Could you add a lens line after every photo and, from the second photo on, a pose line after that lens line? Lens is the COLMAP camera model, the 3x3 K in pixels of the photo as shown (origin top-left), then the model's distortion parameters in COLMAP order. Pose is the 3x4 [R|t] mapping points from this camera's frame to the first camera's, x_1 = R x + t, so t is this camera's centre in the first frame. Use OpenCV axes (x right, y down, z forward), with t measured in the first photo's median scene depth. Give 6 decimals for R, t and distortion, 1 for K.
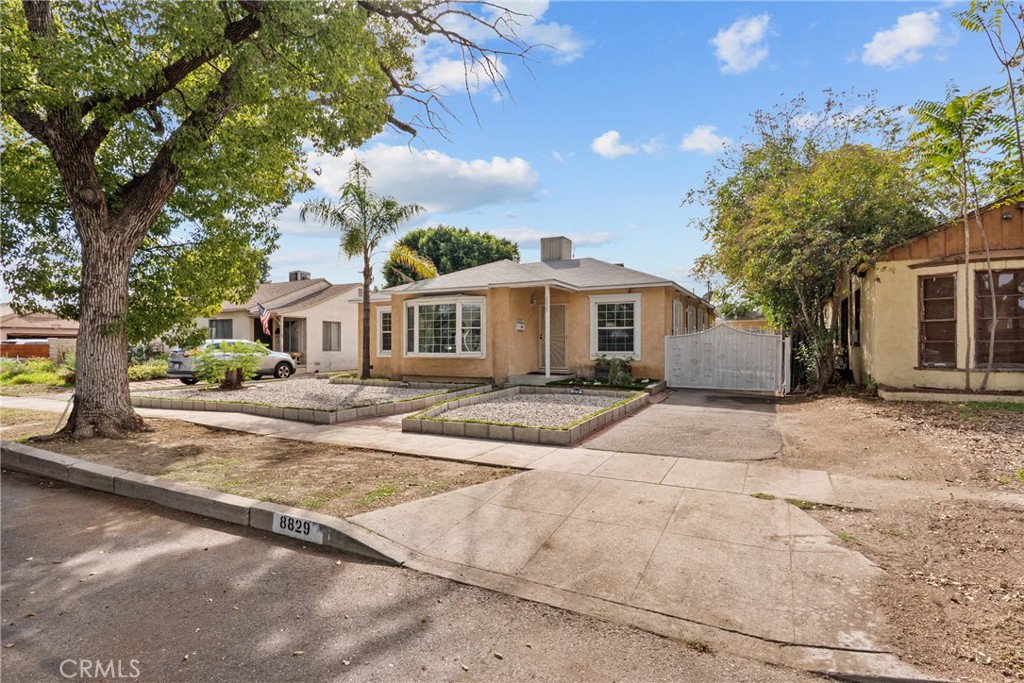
lens RADIAL K [[494.5, 0, 511.7], [0, 494.5, 336.2], [0, 0, 1]] dist [0.000847, 0.000411]
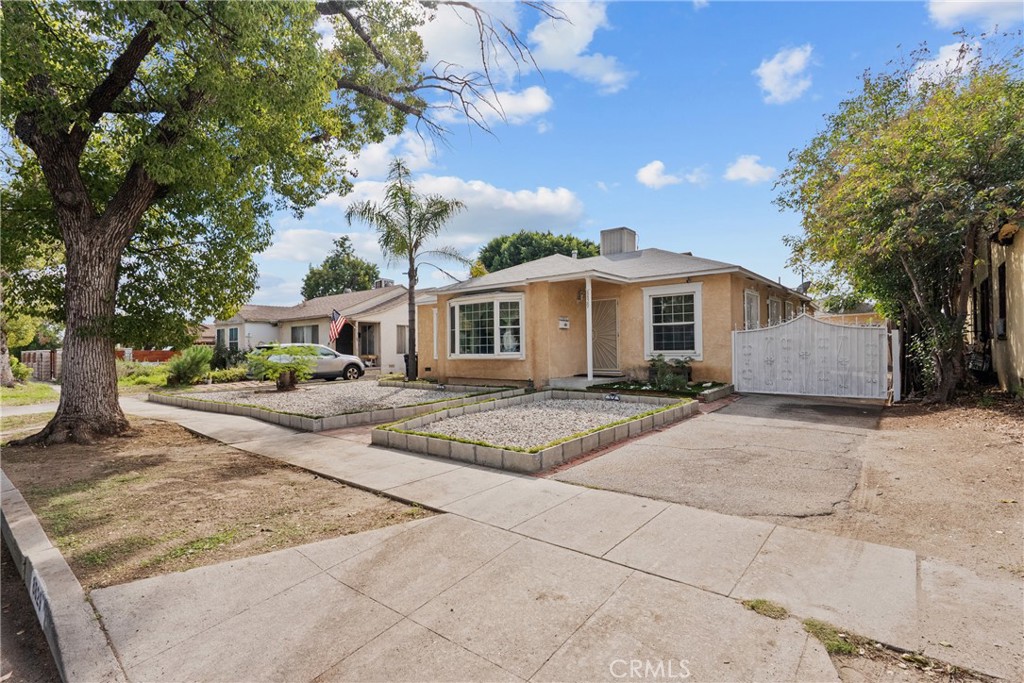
lens RADIAL K [[473.0, 0, 510.1], [0, 473.0, 335.9], [0, 0, 1]] dist [-0.001433, 0.001015]
pose [[0.978246, -0.017192, -0.206733, 0.106483], [0.015920, 0.999843, -0.007816, 0.007489], [0.206835, 0.004355, 0.978366, 0.132654]]
